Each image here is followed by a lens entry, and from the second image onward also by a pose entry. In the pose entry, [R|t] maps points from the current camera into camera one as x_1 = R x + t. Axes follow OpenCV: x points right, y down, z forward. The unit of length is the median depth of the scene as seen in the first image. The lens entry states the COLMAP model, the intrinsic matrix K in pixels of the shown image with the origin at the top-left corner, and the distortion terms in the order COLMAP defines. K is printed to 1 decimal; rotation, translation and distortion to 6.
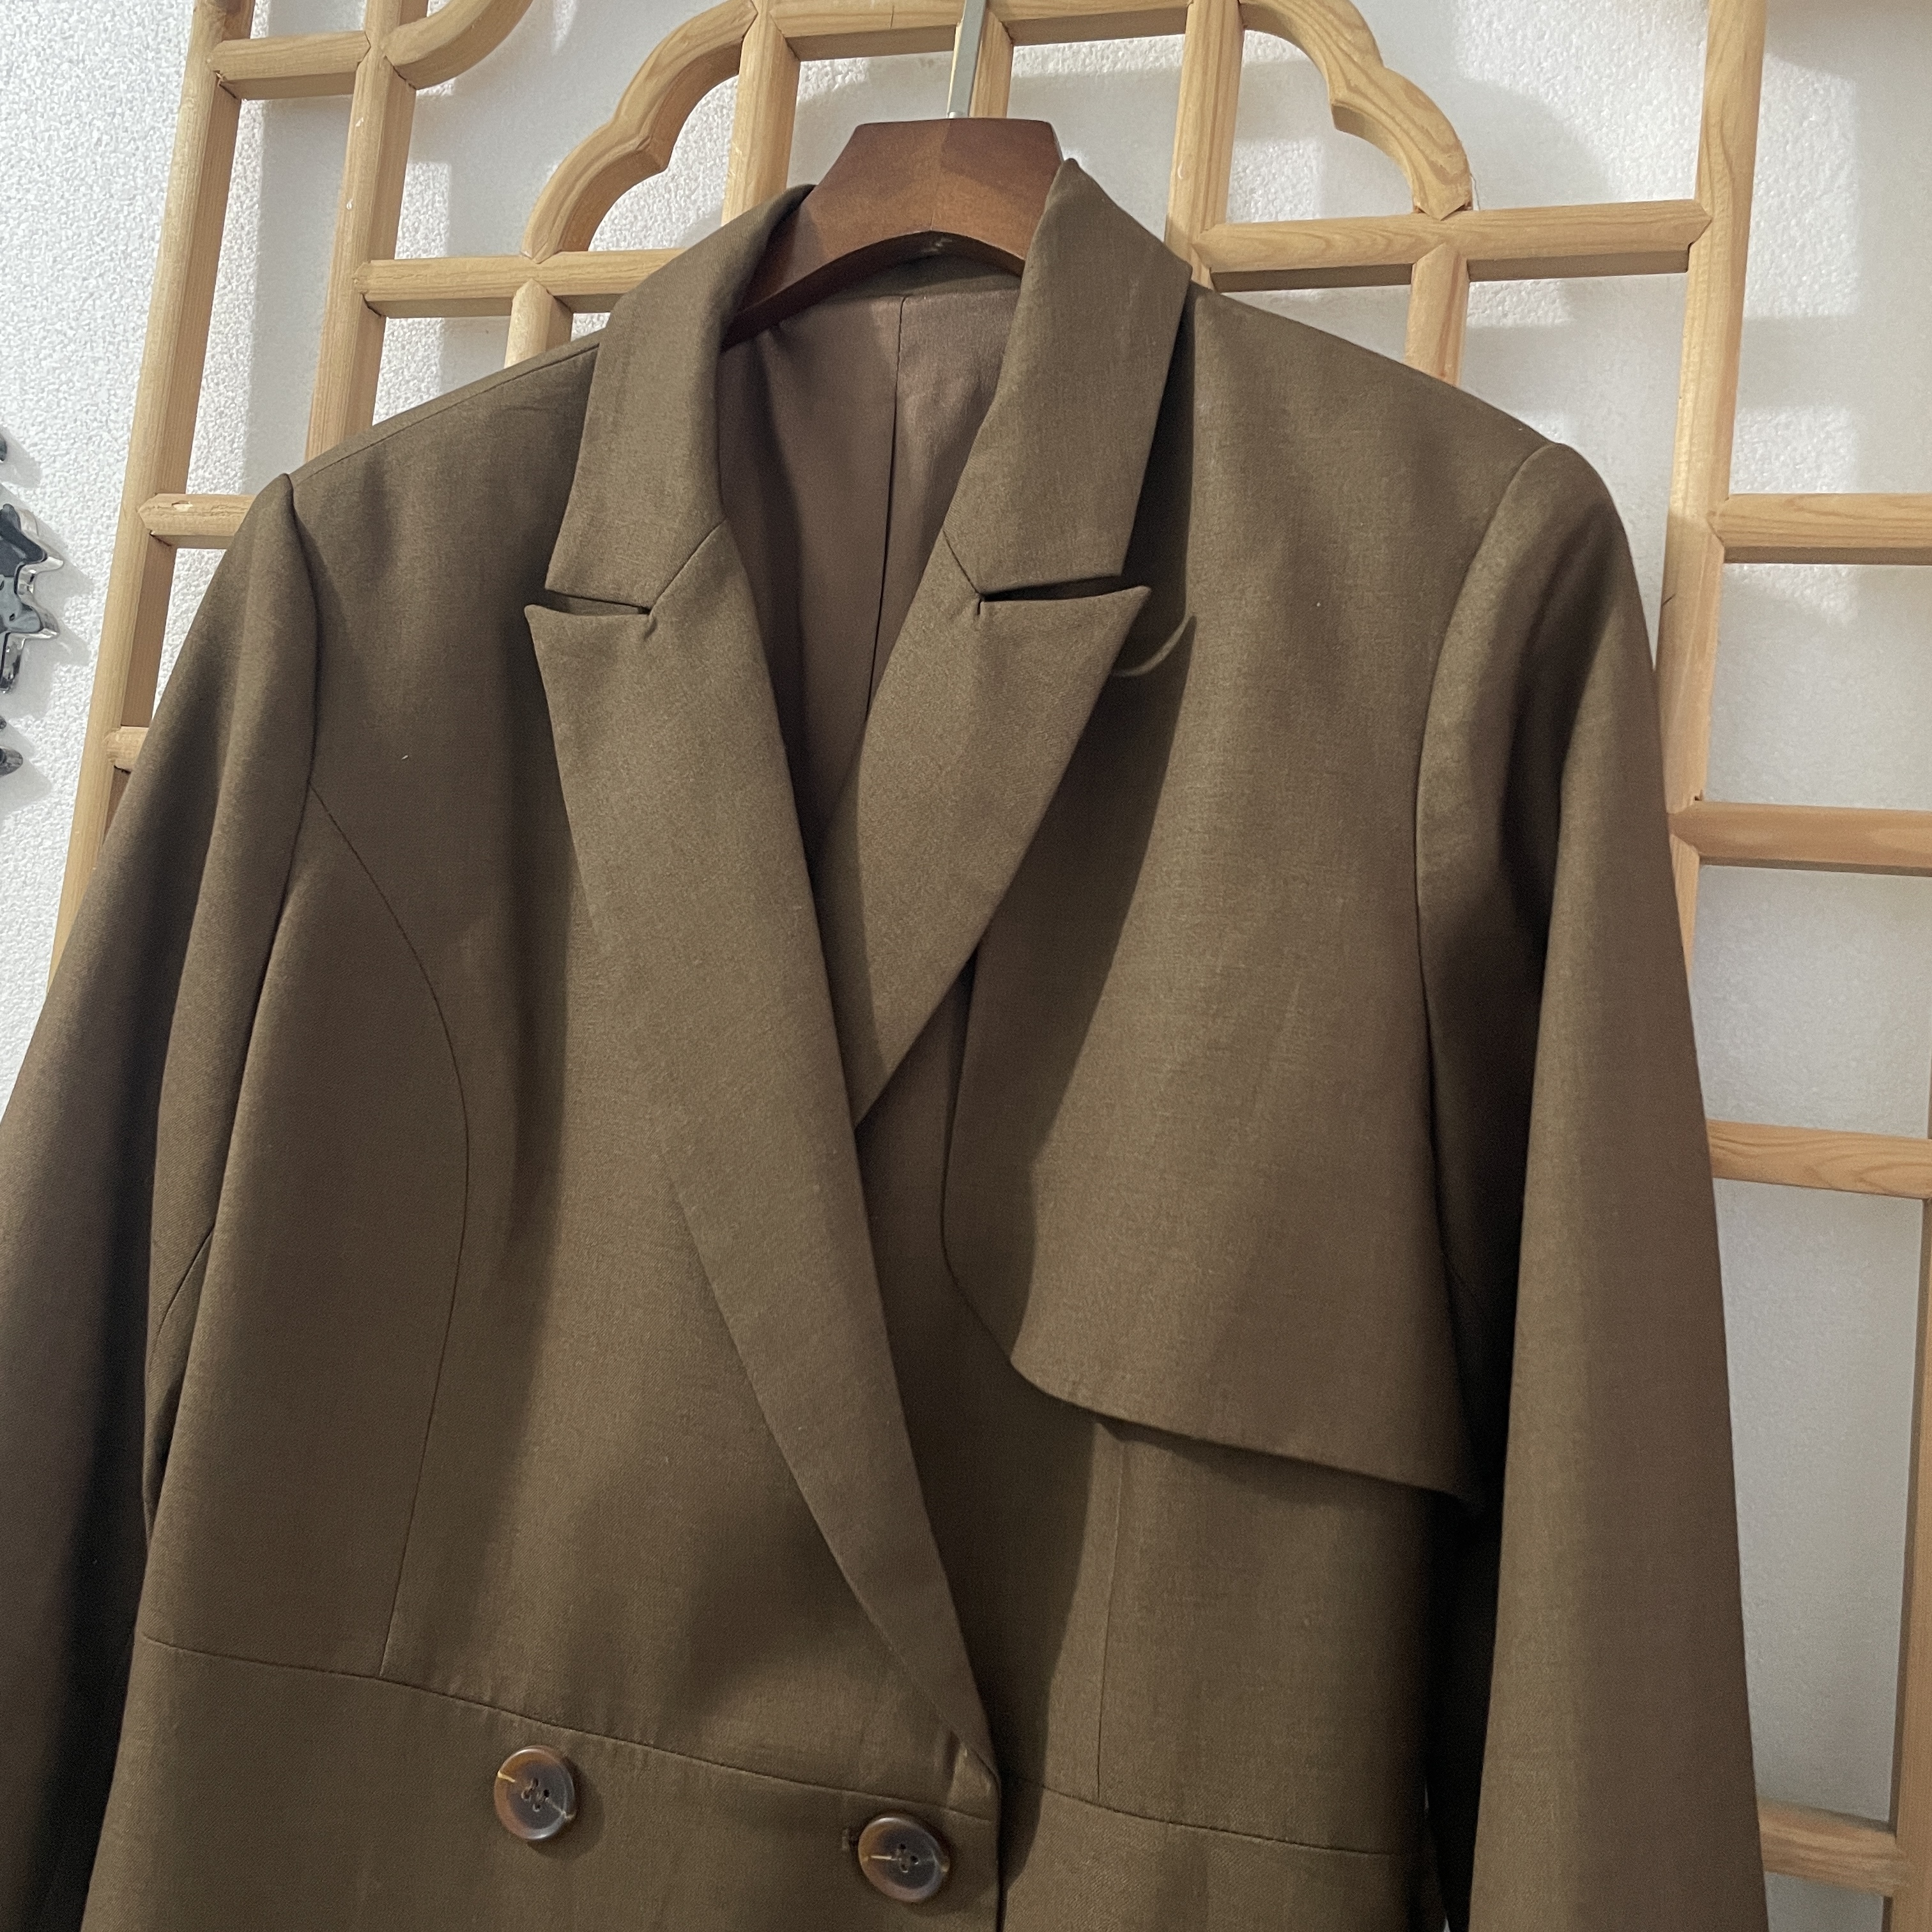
lens RADIAL K [[2021.3, 0, 949.6], [0, 2021.3, 951.4], [0, 0, 1]] dist [0.045161, 0.000000]
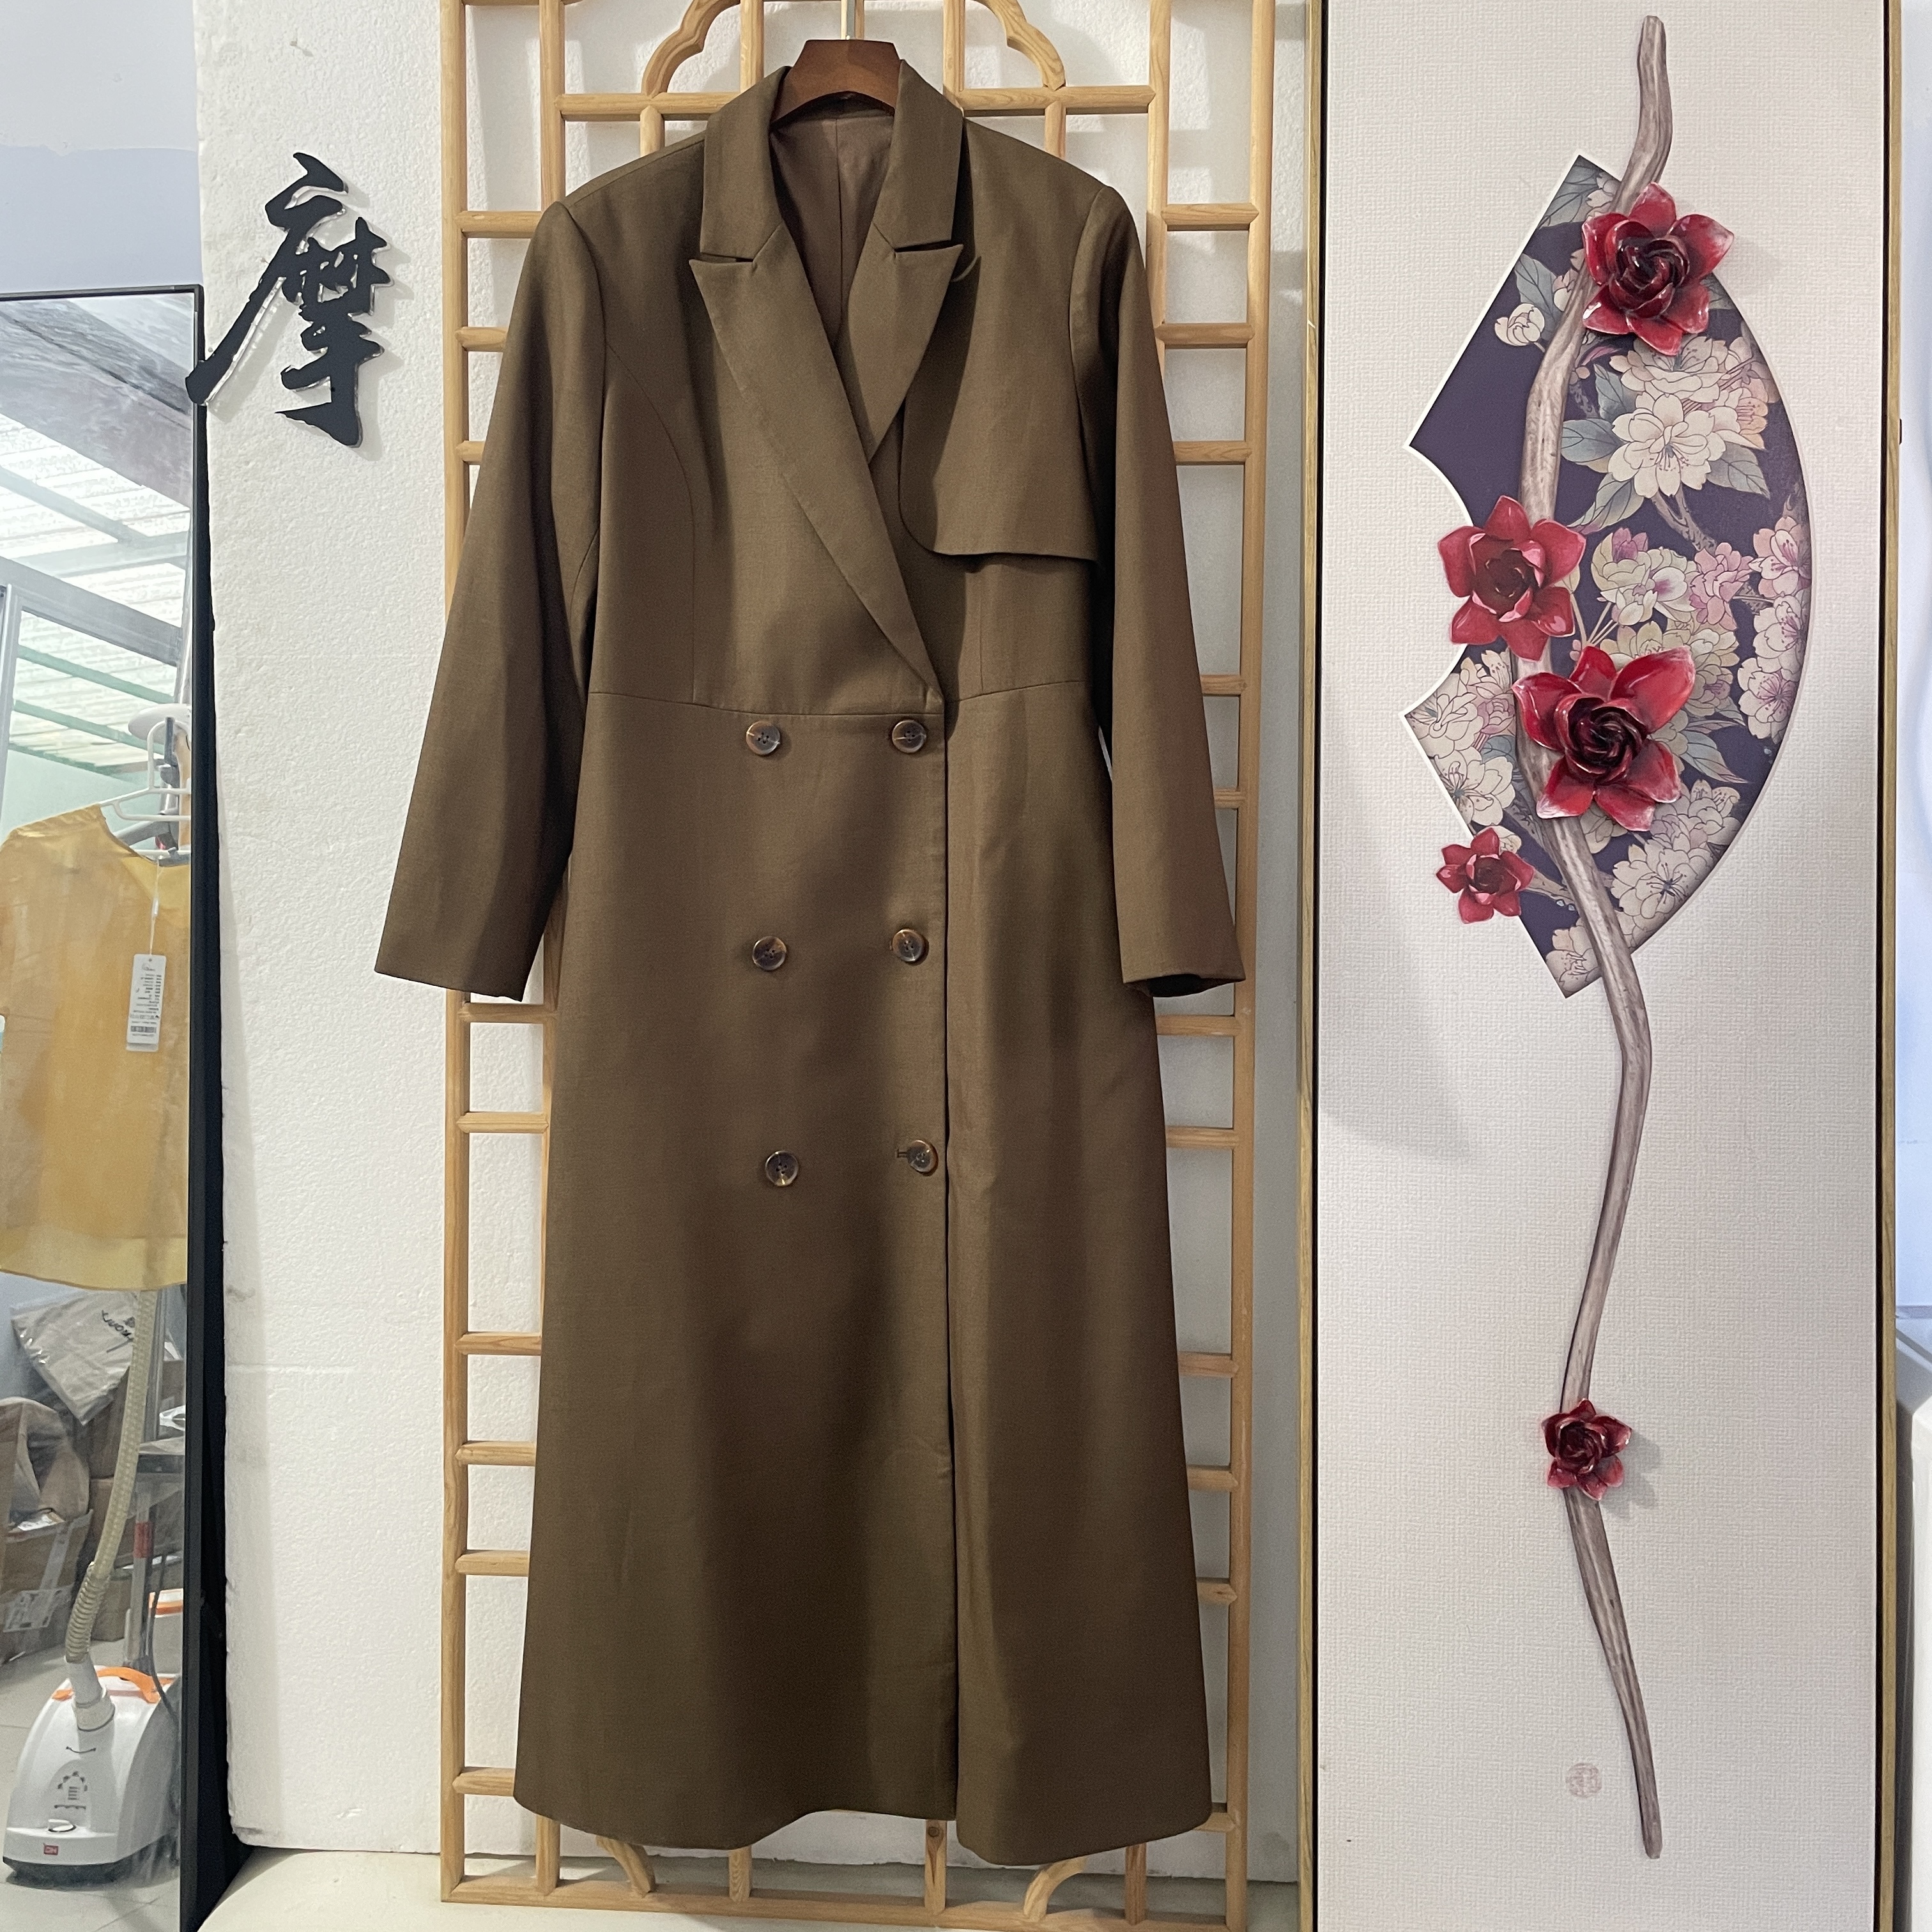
lens RADIAL K [[1952.8, 0, 1023.7], [0, 1952.8, 941.1], [0, 0, 1]] dist [0.044890, 0.000000]
pose [[0.962550, -0.111049, 0.247317, -0.486318], [0.071706, 0.984053, 0.162780, 0.262165], [-0.261449, -0.138950, 0.955163, -1.385305]]
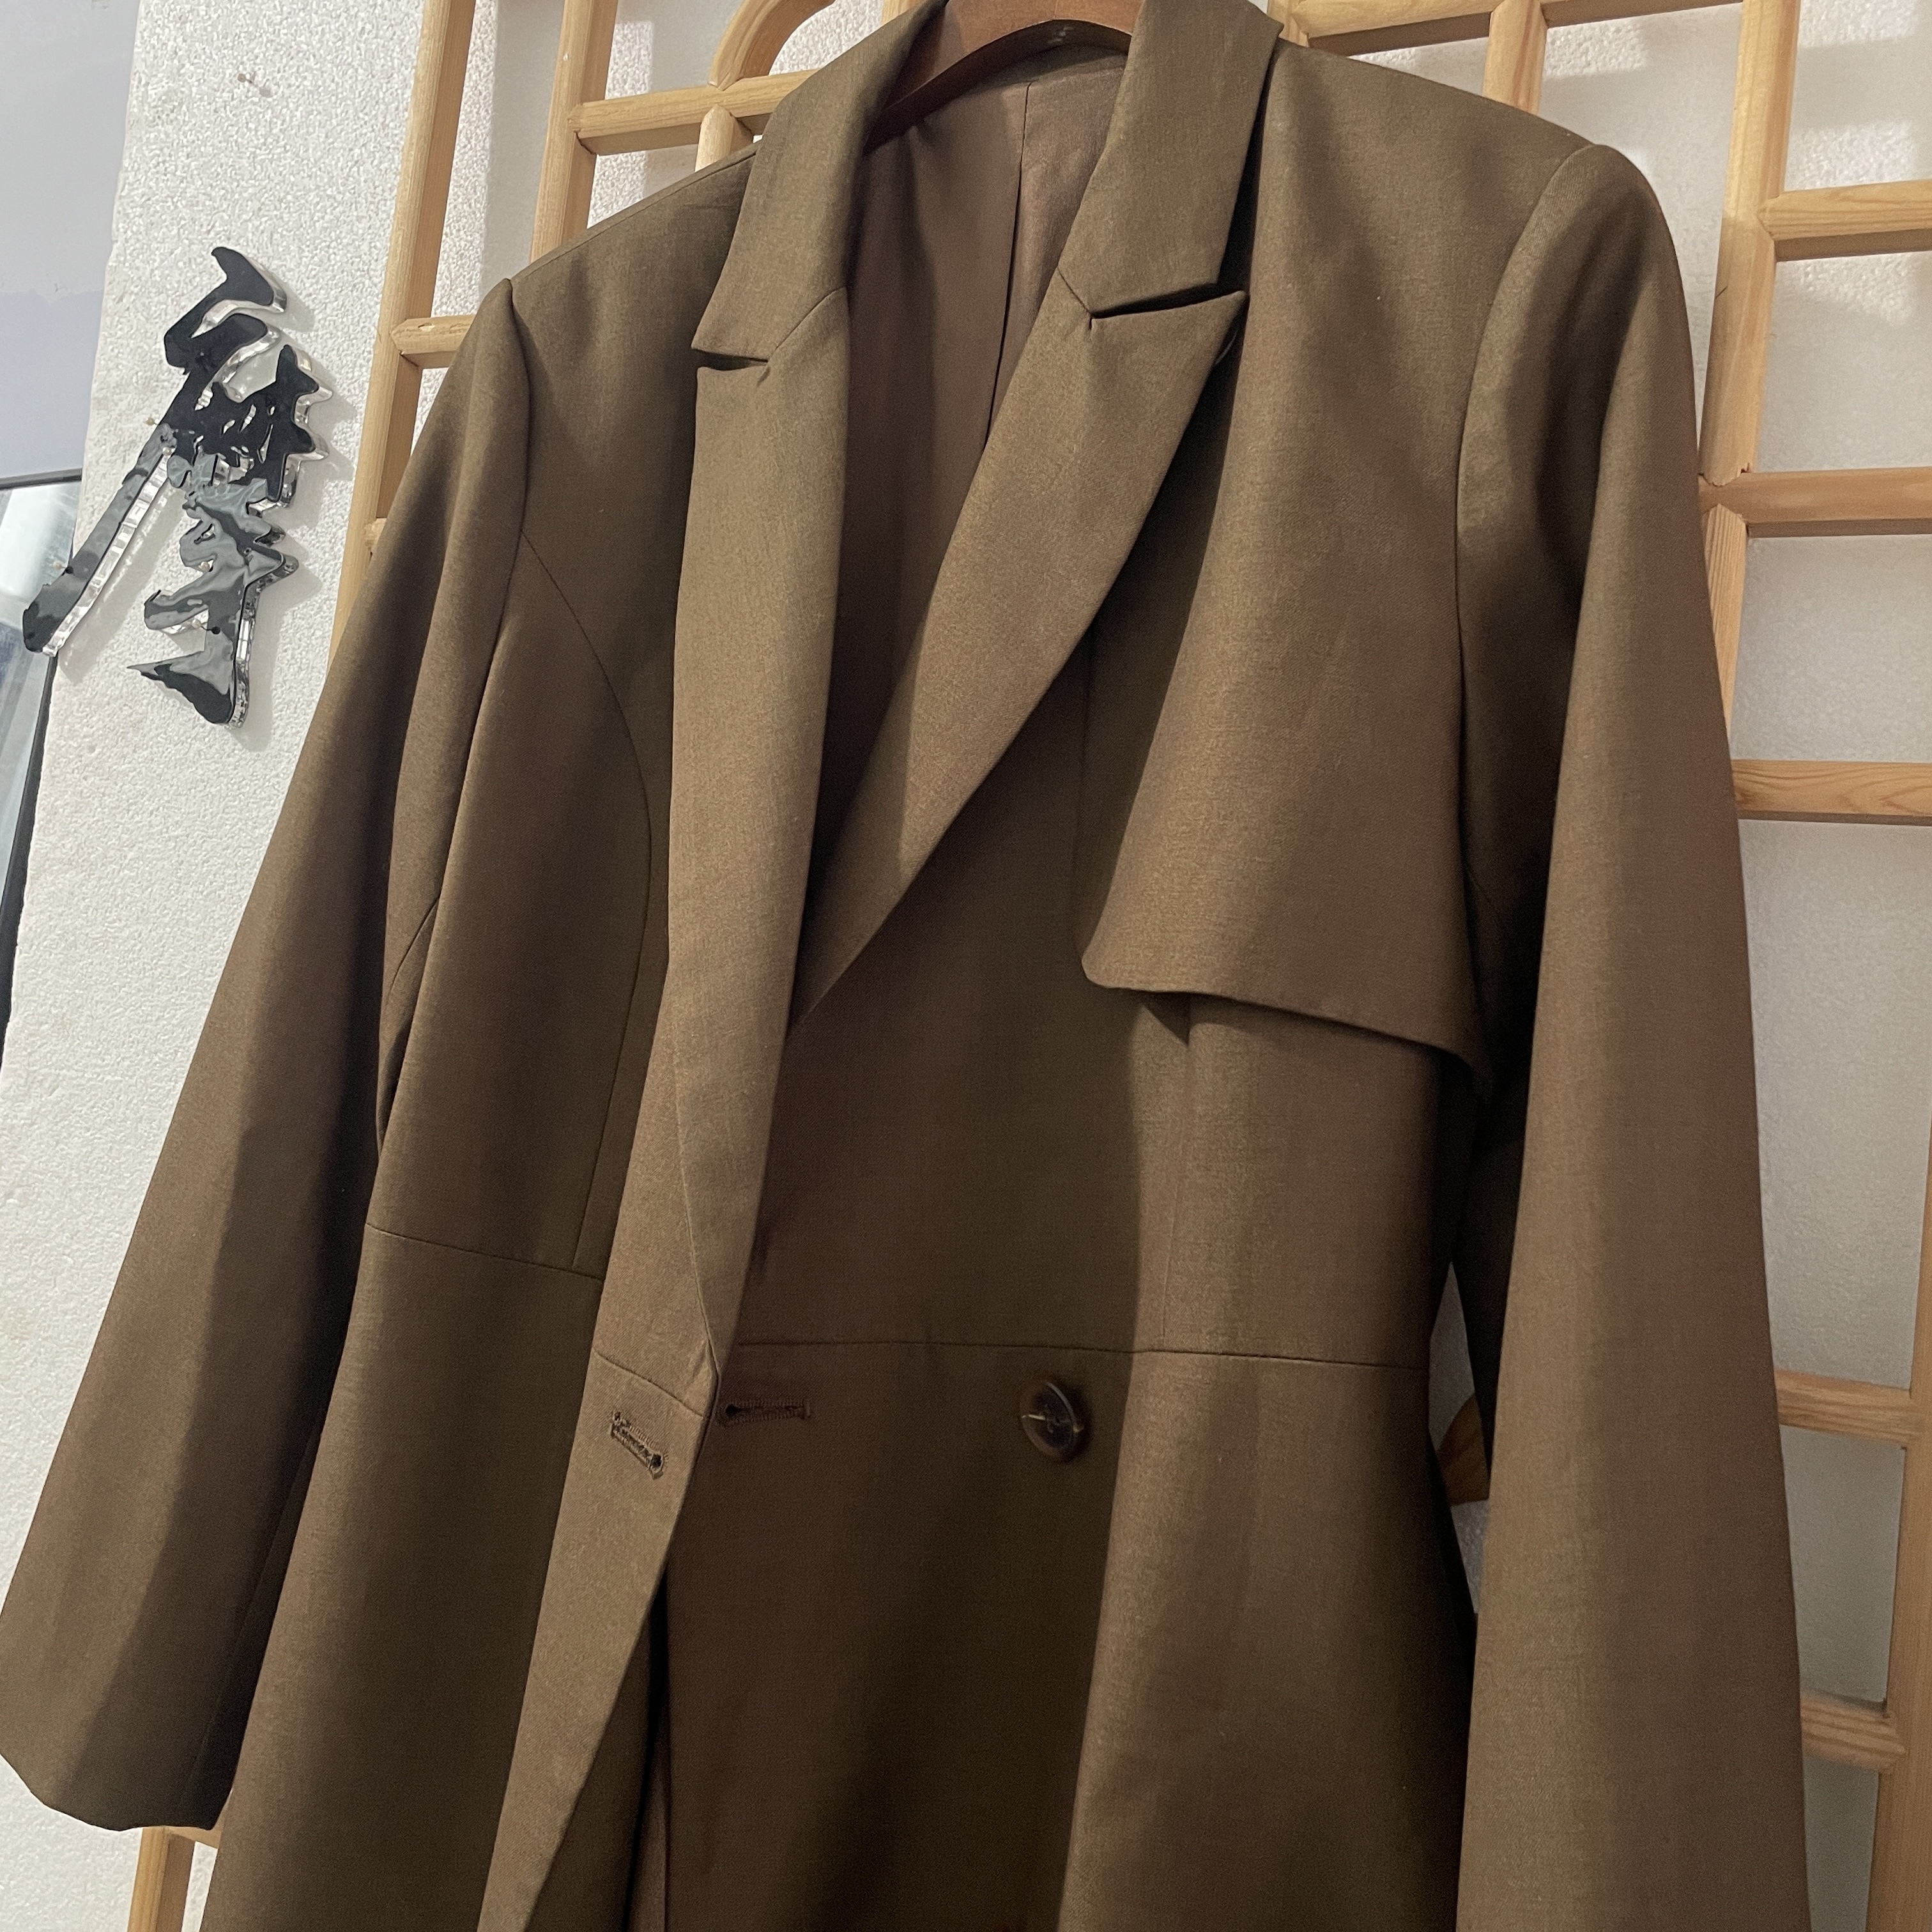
lens RADIAL K [[2021.3, 0, 953.4], [0, 2021.3, 948.5], [0, 0, 1]] dist [0.045161, 0.000000]
pose [[0.990745, -0.001184, -0.135734, 0.088215], [-0.000110, 0.999955, -0.009521, 0.168266], [0.135739, 0.009448, 0.990700, -0.114897]]
